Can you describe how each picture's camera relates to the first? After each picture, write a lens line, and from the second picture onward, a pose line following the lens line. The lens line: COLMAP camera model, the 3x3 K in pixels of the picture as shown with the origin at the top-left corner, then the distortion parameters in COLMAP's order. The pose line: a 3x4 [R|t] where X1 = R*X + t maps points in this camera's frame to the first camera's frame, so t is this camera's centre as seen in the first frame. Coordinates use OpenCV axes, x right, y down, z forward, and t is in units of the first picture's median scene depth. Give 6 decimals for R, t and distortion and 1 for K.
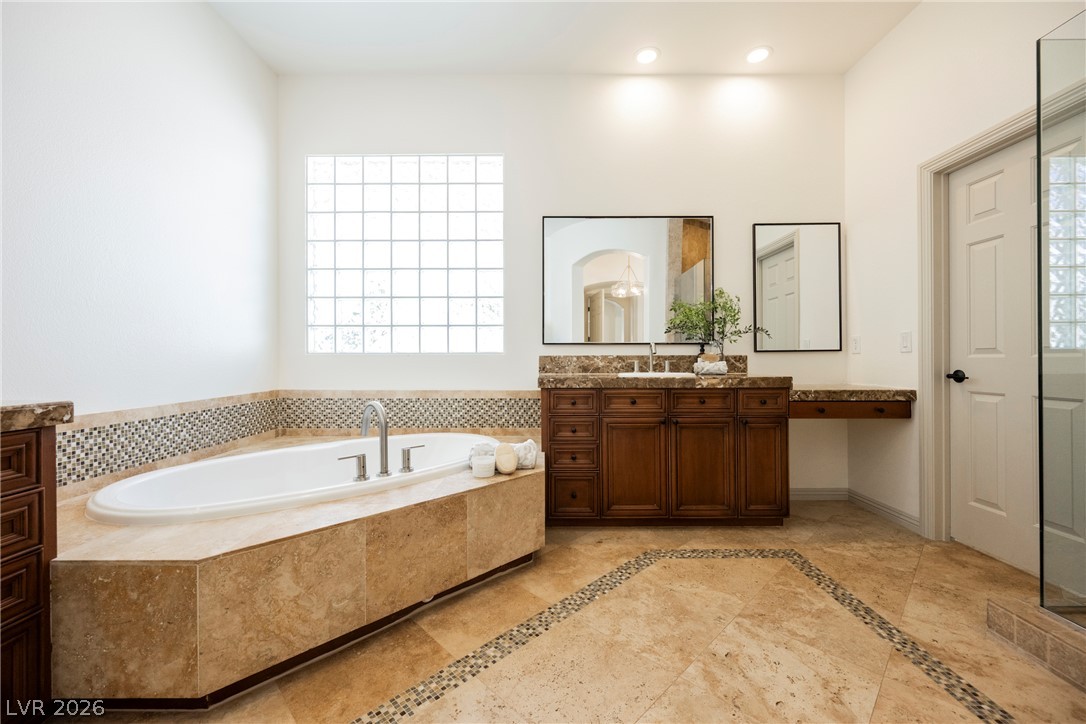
lens RADIAL K [[424.5, 0, 533.7], [0, 424.5, 359.8], [0, 0, 1]] dist [-0.003077, -0.000105]
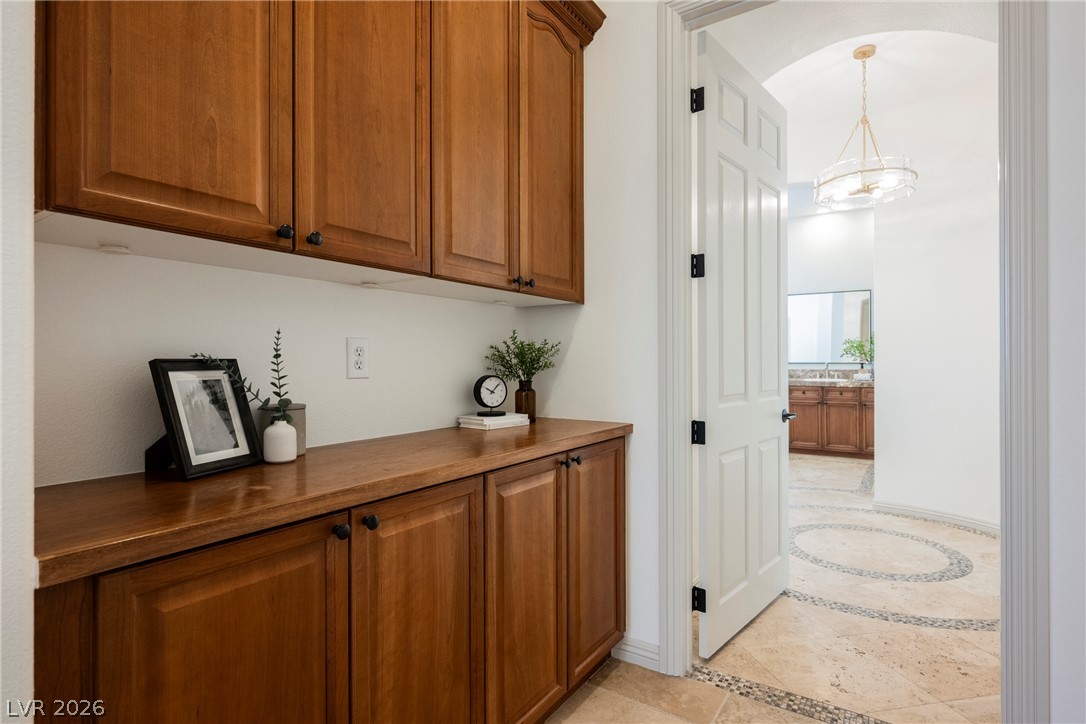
lens RADIAL K [[553.4, 0, 542.0], [0, 553.4, 360.9], [0, 0, 1]] dist [-0.000240, 0.000010]
pose [[0.850466, 0.002766, -0.526023, 0.578705], [-0.003057, 0.999995, 0.000316, -0.054159], [0.526021, 0.001339, 0.850470, -2.016964]]
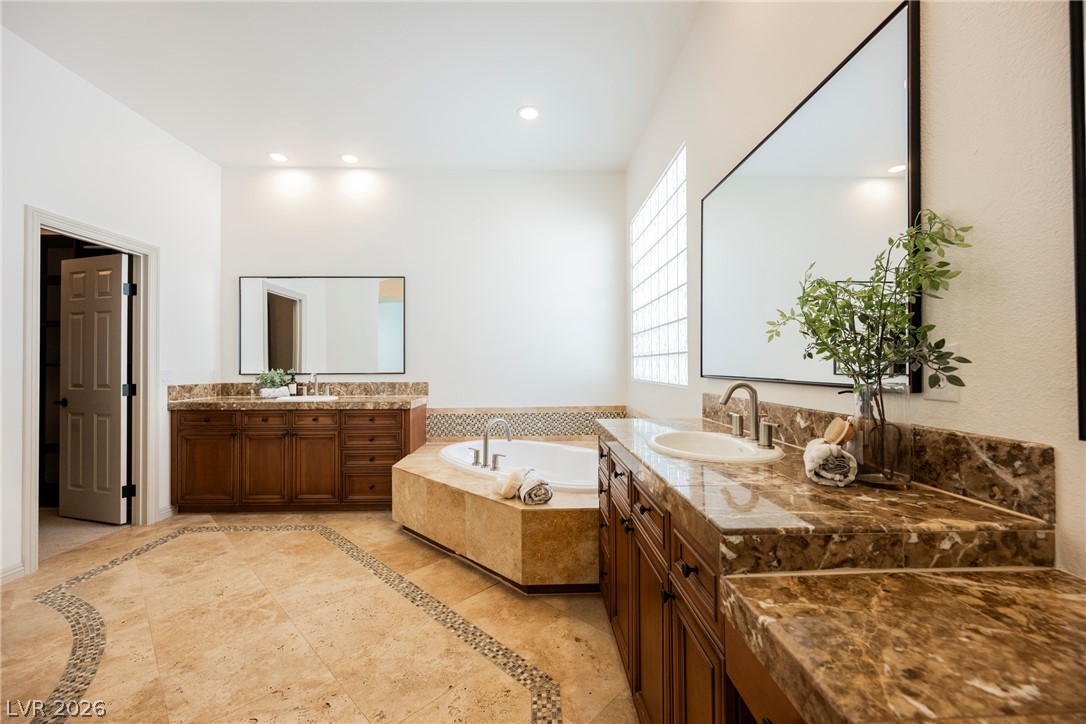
lens RADIAL K [[424.5, 0, 557.5], [0, 424.5, 354.4], [0, 0, 1]] dist [-0.003077, -0.000105]
pose [[0.067316, -0.023396, -0.997457, 0.906626], [0.001541, 0.999726, -0.023345, -0.073736], [0.997730, 0.000034, 0.067334, 0.875883]]
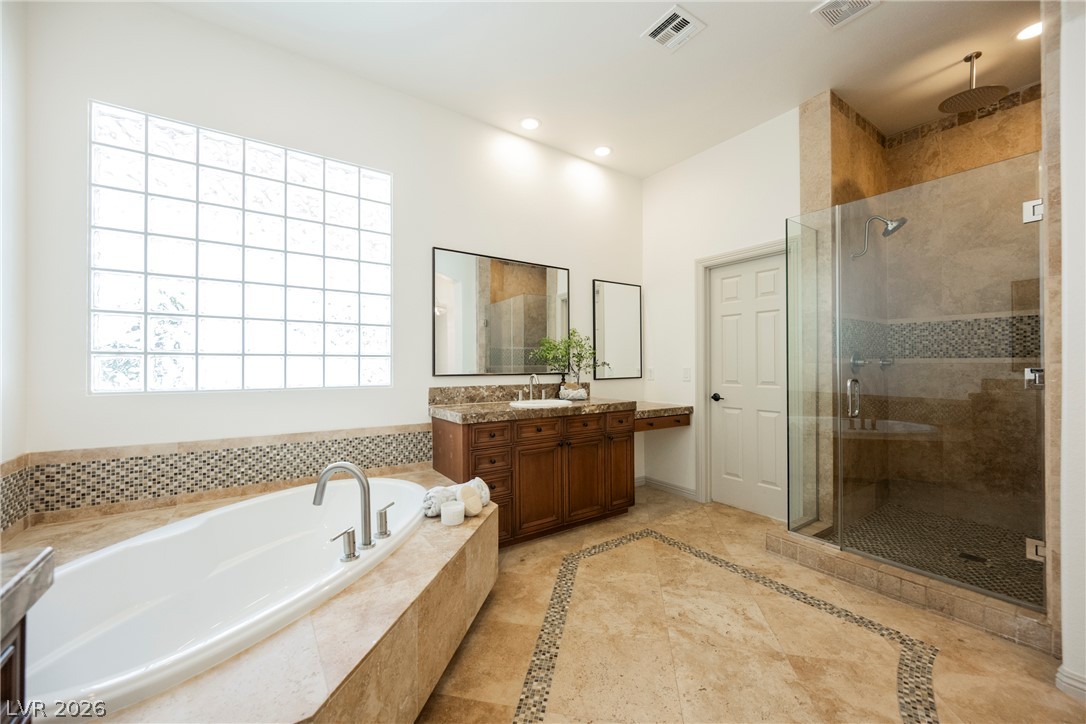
lens RADIAL K [[424.5, 0, 534.1], [0, 424.5, 361.7], [0, 0, 1]] dist [-0.003077, -0.000105]
pose [[0.823318, 0.003051, 0.567572, -0.431938], [0.002342, 0.999959, -0.008773, -0.075732], [-0.567575, 0.008552, 0.823277, 0.066040]]
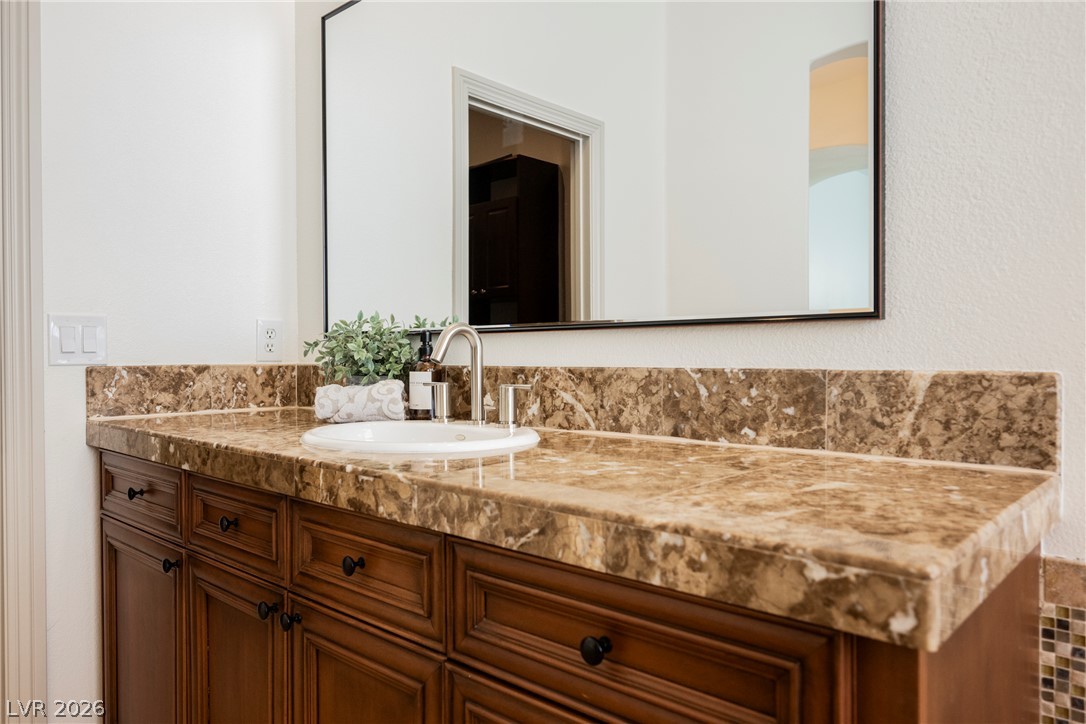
lens RADIAL K [[752.0, 0, 543.5], [0, 752.0, 360.6], [0, 0, 1]] dist [-0.005785, -0.000616]
pose [[-0.666609, 0.012457, -0.745304, -0.283261], [0.005435, 0.999915, 0.011851, -0.019628], [0.745388, 0.003849, -0.666620, 0.552392]]
